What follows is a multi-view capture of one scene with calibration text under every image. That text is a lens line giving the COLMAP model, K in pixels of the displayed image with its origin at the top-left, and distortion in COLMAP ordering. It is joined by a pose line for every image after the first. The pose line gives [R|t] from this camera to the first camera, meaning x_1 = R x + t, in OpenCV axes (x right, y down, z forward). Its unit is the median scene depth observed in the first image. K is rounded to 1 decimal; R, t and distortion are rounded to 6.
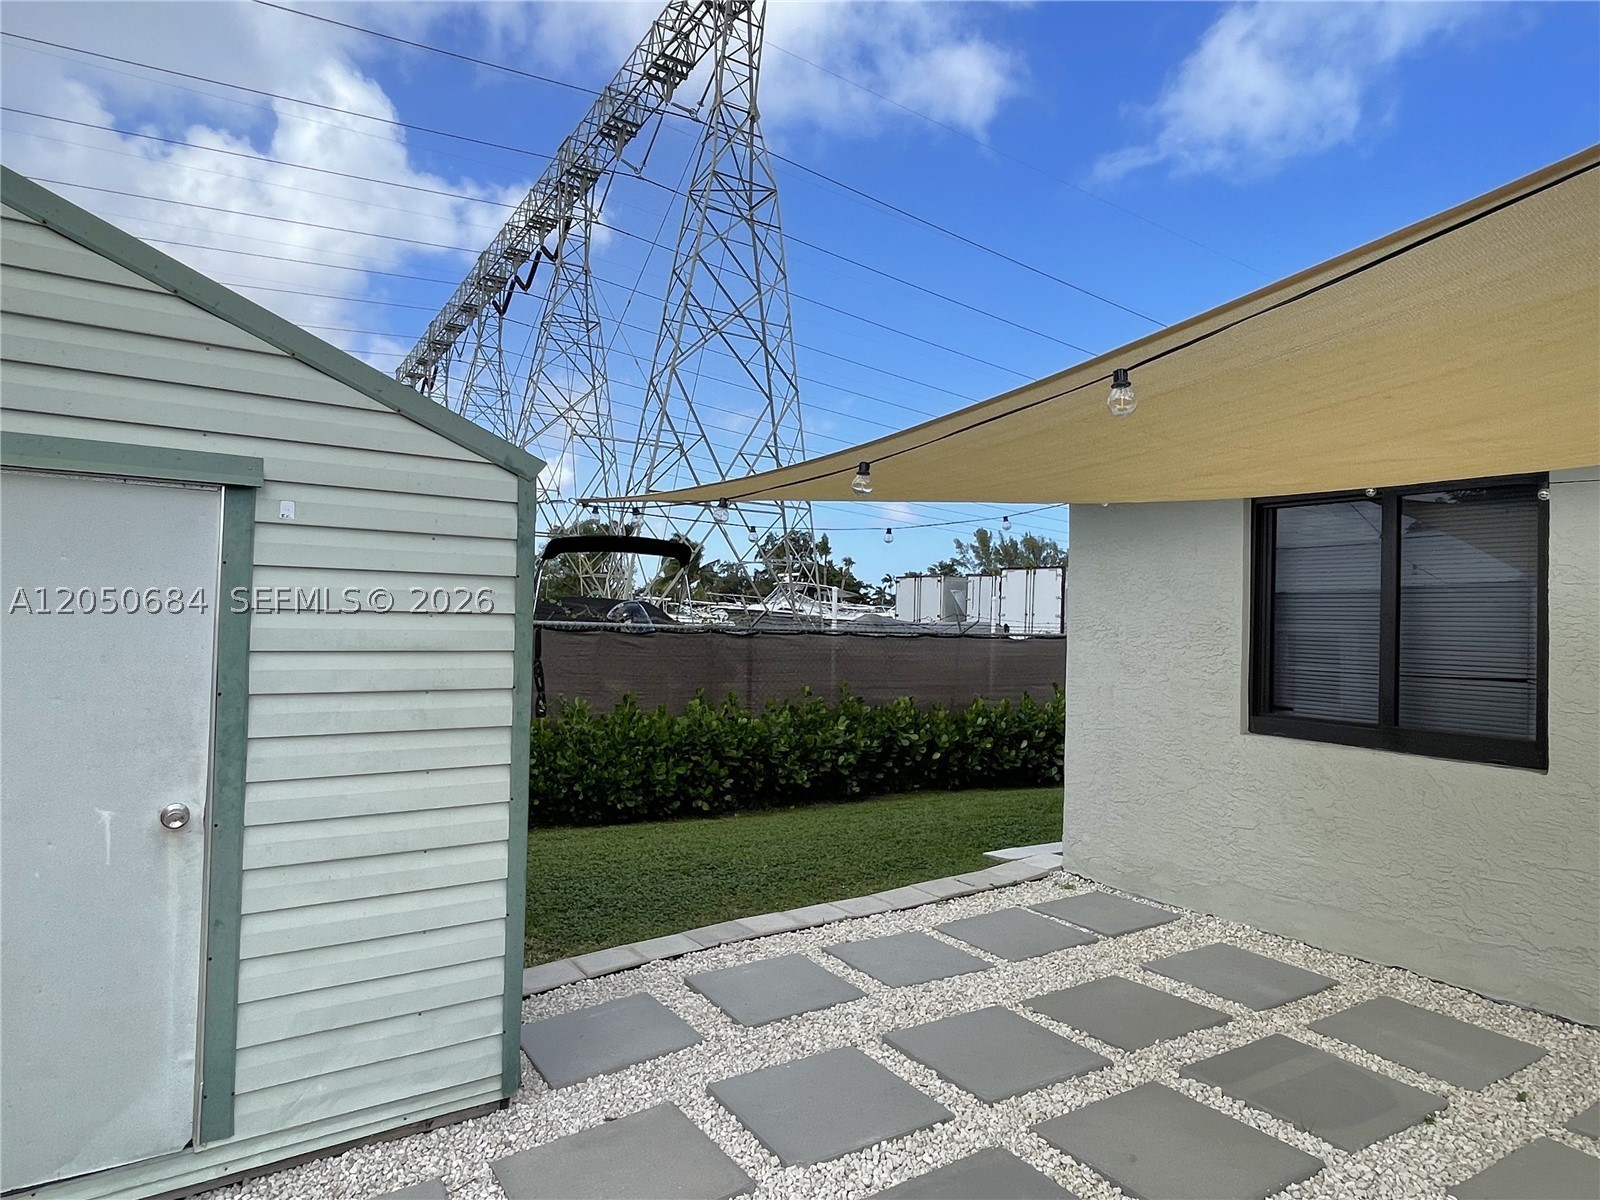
lens RADIAL K [[931.1, 0, 805.1], [0, 931.1, 602.3], [0, 0, 1]] dist [-0.001889, -0.001107]
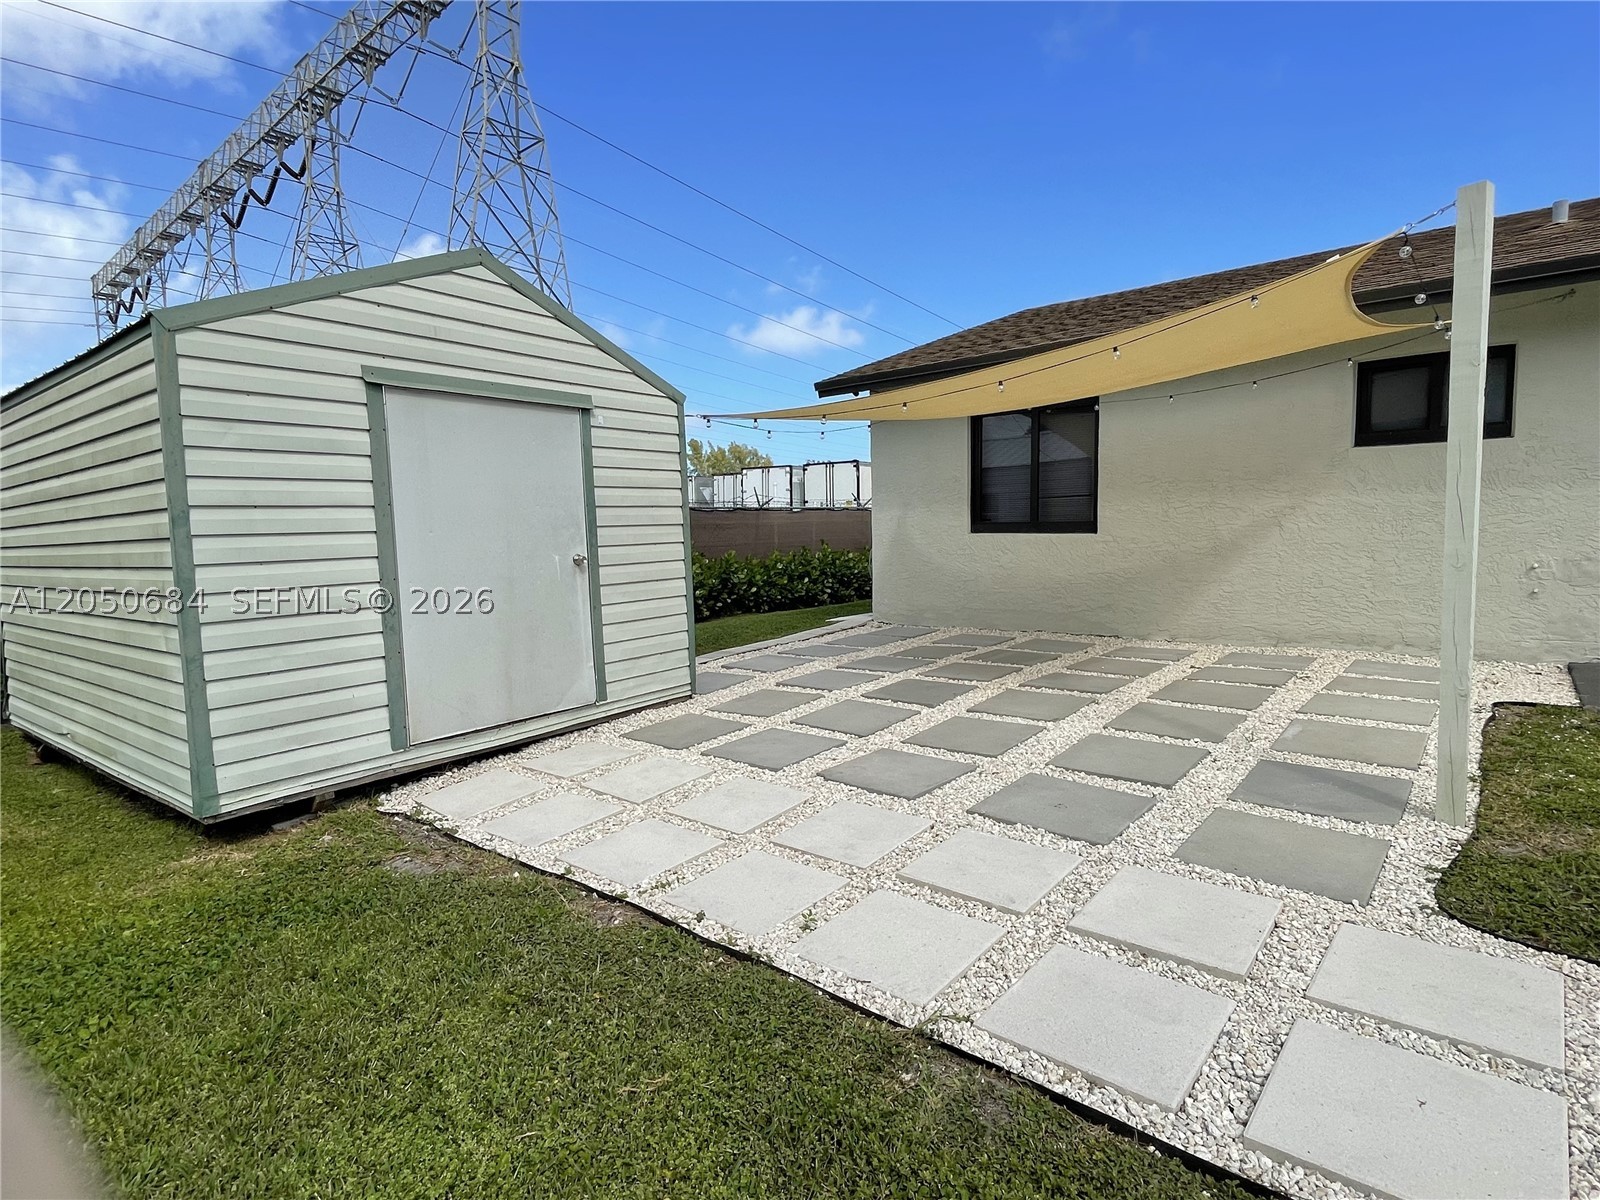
lens RADIAL K [[835.5, 0, 783.1], [0, 835.5, 606.1], [0, 0, 1]] dist [-0.004487, -0.001300]
pose [[0.952388, -0.071894, 0.296291, -0.097112], [0.036687, 0.991763, 0.122723, 0.013501], [-0.302673, -0.106010, 0.947180, -0.128059]]
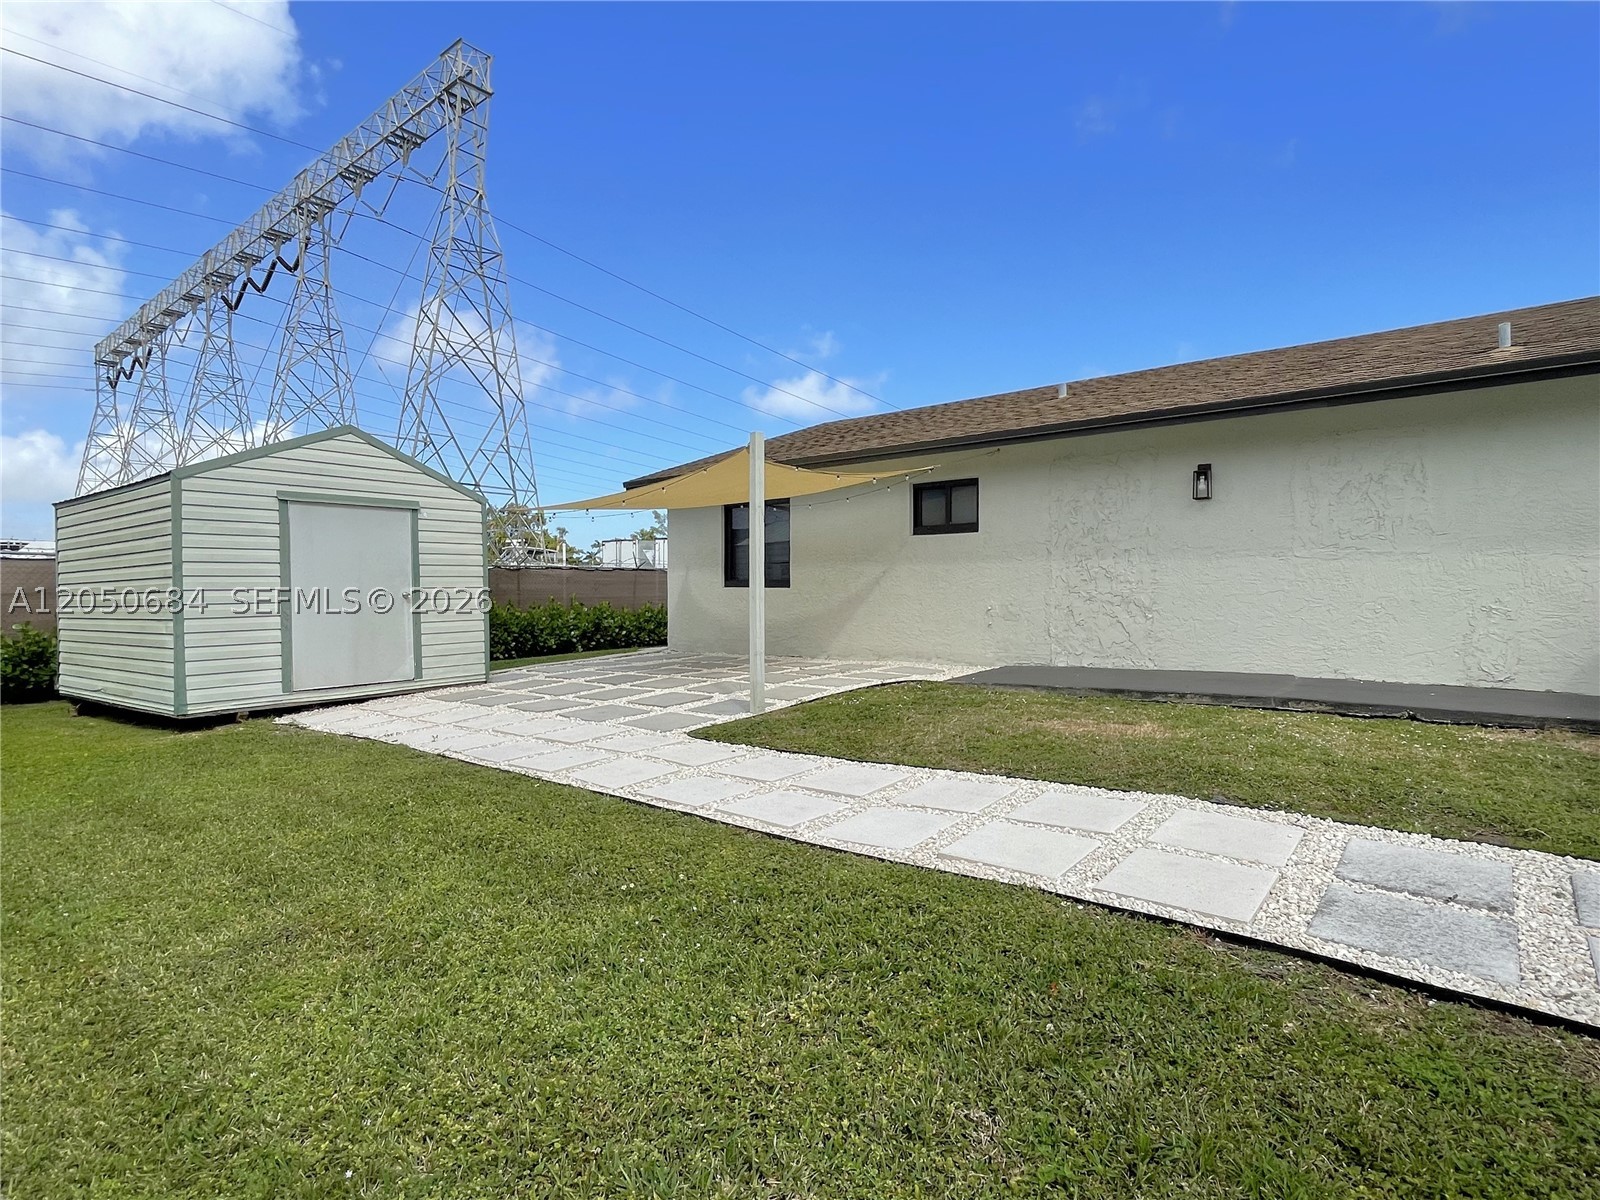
lens RADIAL K [[869.5, 0, 804.8], [0, 869.5, 603.5], [0, 0, 1]] dist [-0.000802, -0.000640]
pose [[0.948571, -0.034707, 0.314655, -0.028598], [0.021892, 0.998784, 0.044169, 0.016949], [-0.315806, -0.035008, 0.948178, -0.356132]]
